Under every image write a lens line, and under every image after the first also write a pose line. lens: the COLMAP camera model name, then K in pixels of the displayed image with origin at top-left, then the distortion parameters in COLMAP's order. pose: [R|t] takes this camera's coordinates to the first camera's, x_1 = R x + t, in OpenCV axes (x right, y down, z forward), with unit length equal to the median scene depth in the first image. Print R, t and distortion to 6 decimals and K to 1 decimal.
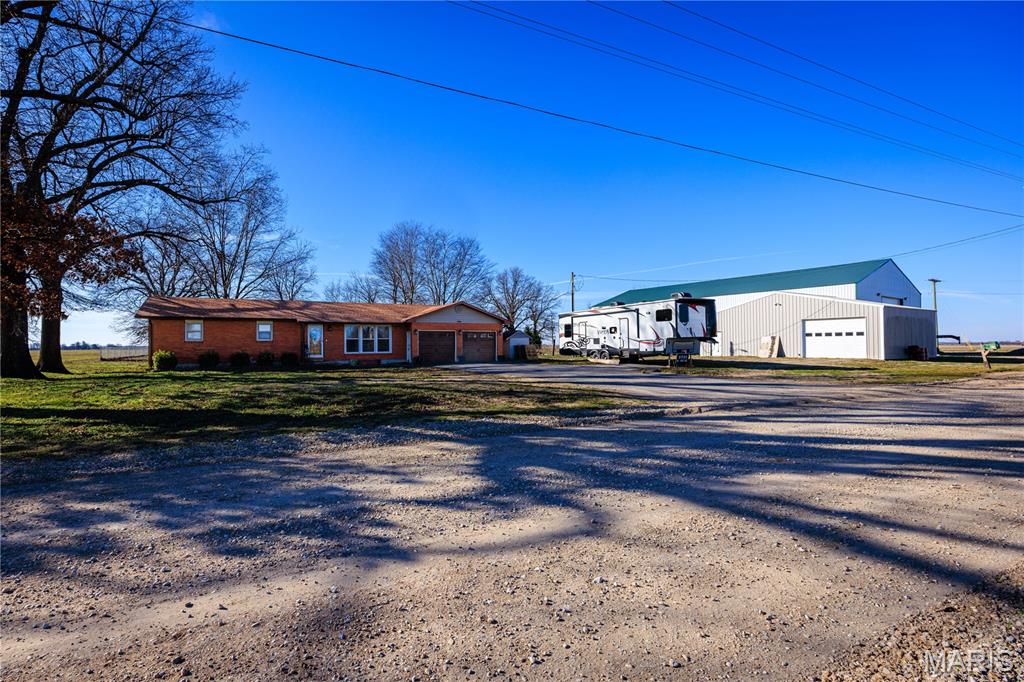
lens RADIAL K [[839.1, 0, 512.0], [0, 839.1, 341.0], [0, 0, 1]] dist [0.003614, 0.002352]
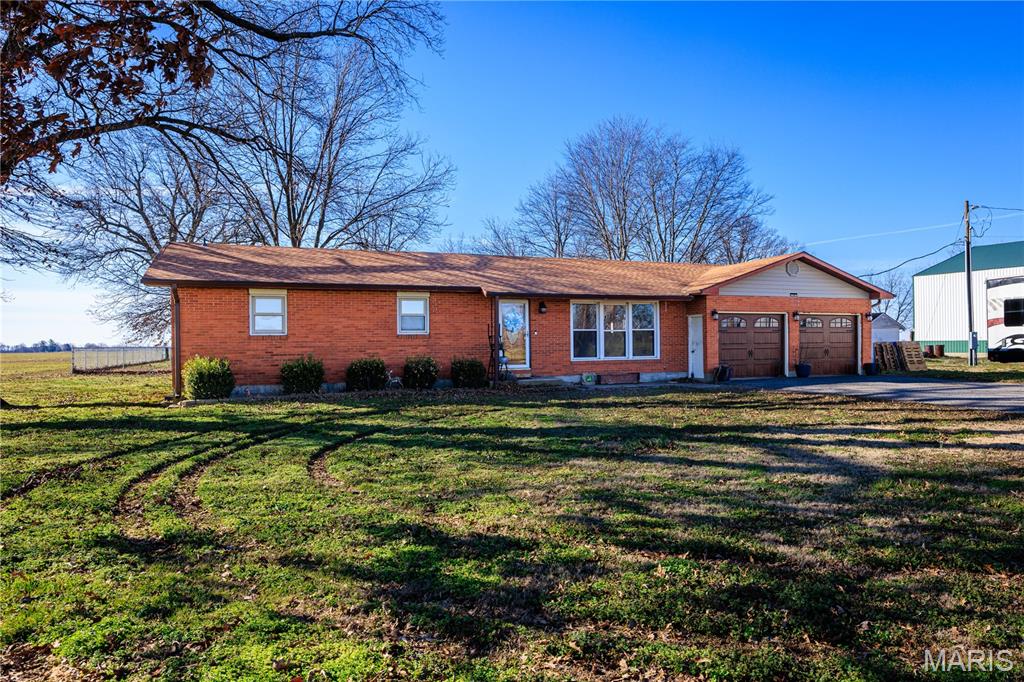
lens RADIAL K [[949.4, 0, 512.3], [0, 949.4, 358.4], [0, 0, 1]] dist [-0.008569, -0.001987]
pose [[0.999603, -0.003195, -0.027980, -0.214411], [0.003765, 0.999786, 0.020347, 0.002440], [0.027909, -0.020444, 0.999401, 0.450526]]
